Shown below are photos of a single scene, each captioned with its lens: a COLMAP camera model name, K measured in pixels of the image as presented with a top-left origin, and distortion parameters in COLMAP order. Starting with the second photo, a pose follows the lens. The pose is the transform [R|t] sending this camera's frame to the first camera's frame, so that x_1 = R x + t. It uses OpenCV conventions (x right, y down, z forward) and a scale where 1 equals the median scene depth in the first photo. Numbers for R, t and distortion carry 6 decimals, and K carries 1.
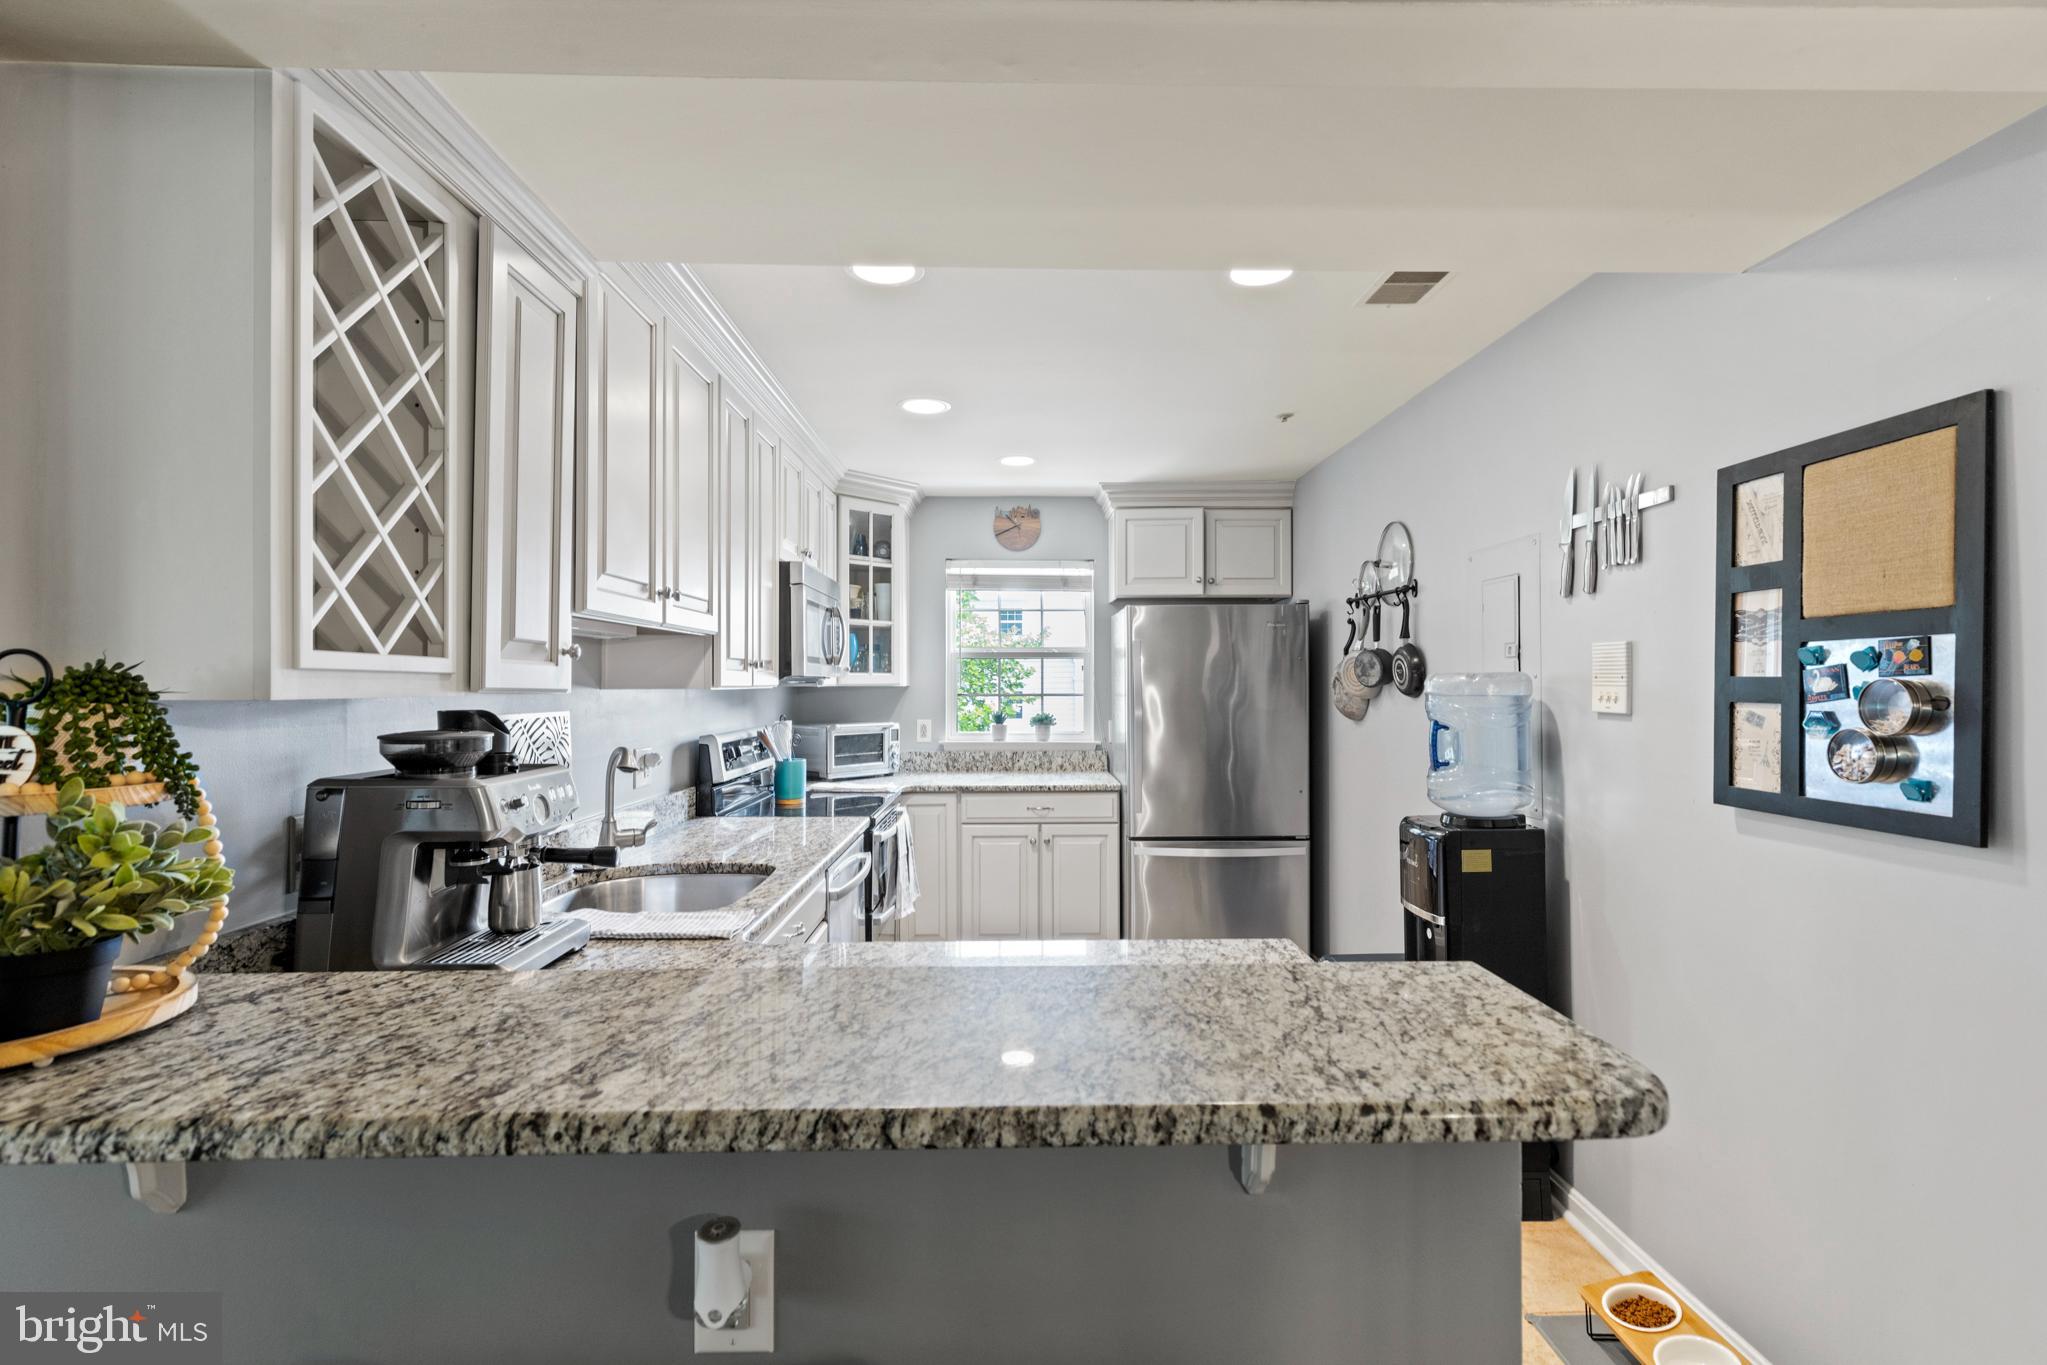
lens RADIAL K [[920.6, 0, 1034.0], [0, 920.6, 680.9], [0, 0, 1]] dist [0.007208, -0.001774]
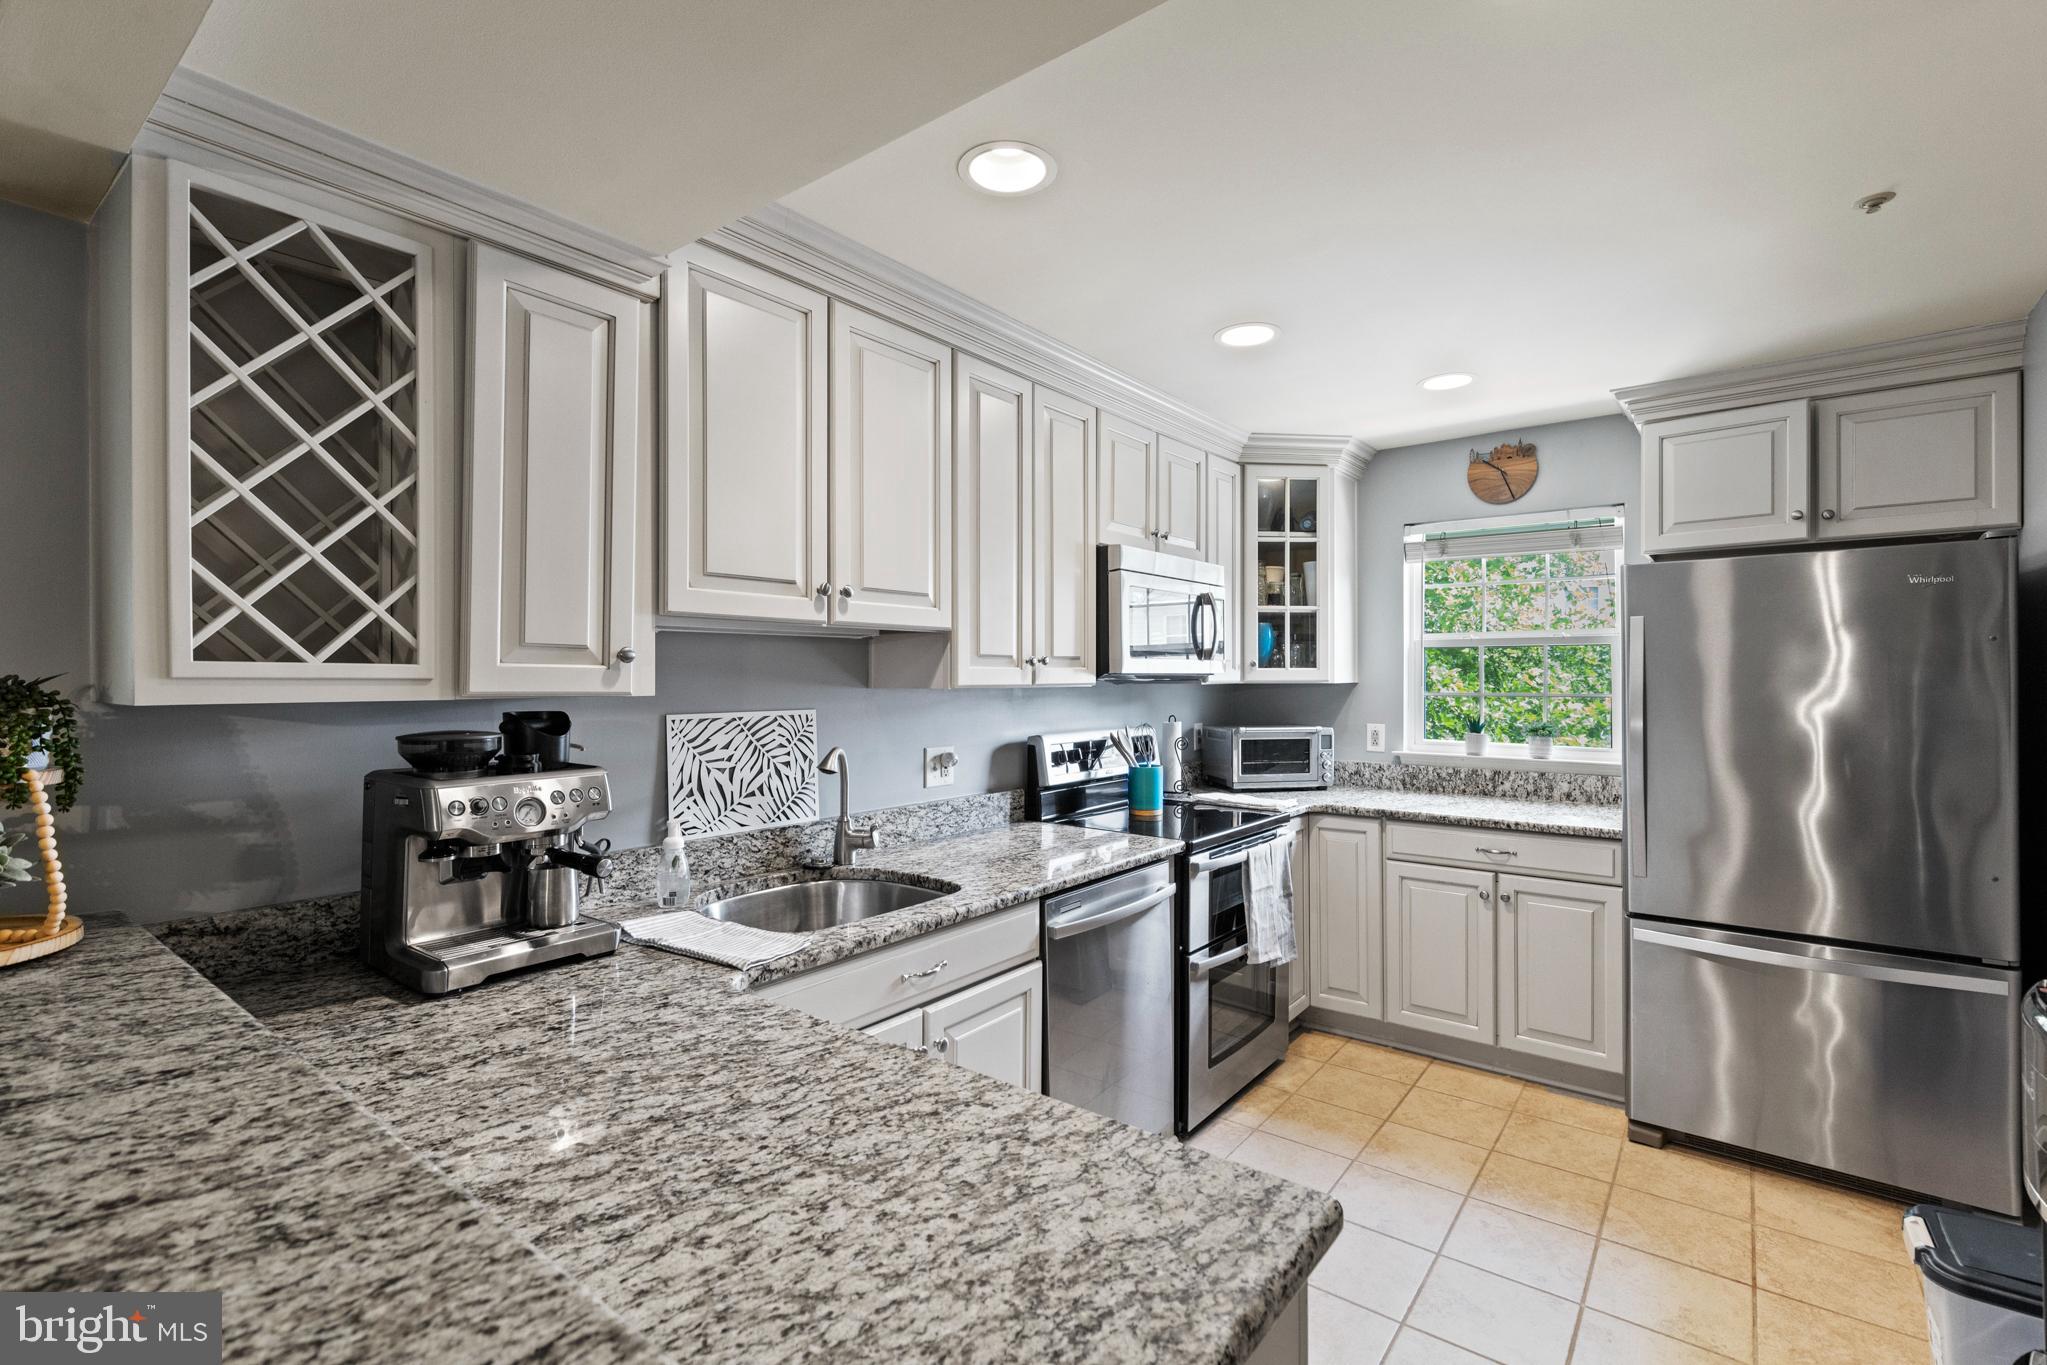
lens RADIAL K [[920.6, 0, 1028.7], [0, 920.6, 678.3], [0, 0, 1]] dist [0.007208, -0.001774]
pose [[0.773481, 0.001064, -0.633818, 0.185007], [0.002633, 0.999985, 0.004892, -0.003957], [0.633813, -0.005453, 0.773467, 0.197954]]
